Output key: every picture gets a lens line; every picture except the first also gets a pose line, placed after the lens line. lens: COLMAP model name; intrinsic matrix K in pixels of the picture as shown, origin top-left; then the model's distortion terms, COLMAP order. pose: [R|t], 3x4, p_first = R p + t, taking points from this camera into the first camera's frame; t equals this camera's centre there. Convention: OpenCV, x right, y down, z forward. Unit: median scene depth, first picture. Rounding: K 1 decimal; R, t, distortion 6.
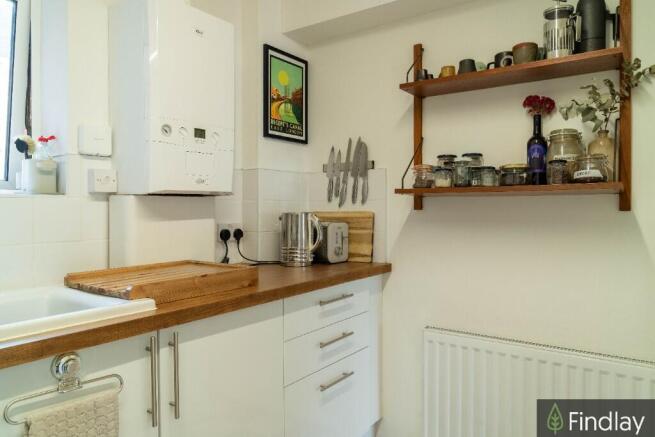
lens RADIAL K [[449.4, 0, 327.5], [0, 449.4, 218.5], [0, 0, 1]] dist [-0.042757, 0.002693]
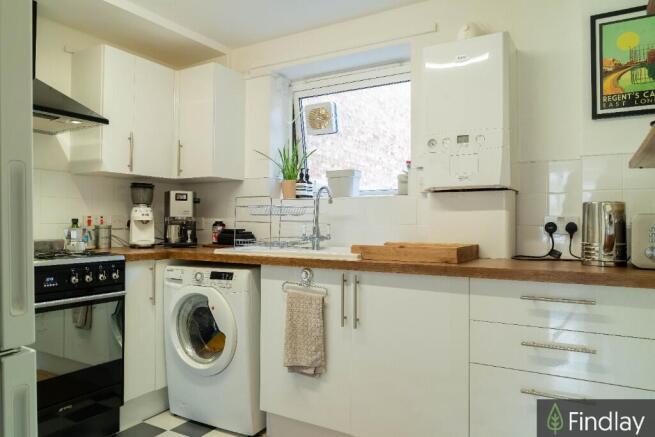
lens RADIAL K [[449.4, 0, 327.5], [0, 449.4, 218.5], [0, 0, 1]] dist [-0.042757, 0.002693]
pose [[0.079977, -0.006584, -0.996775, 0.713712], [-0.025572, 0.999636, -0.008654, 0.037452], [0.996469, 0.026181, 0.079780, 0.423821]]
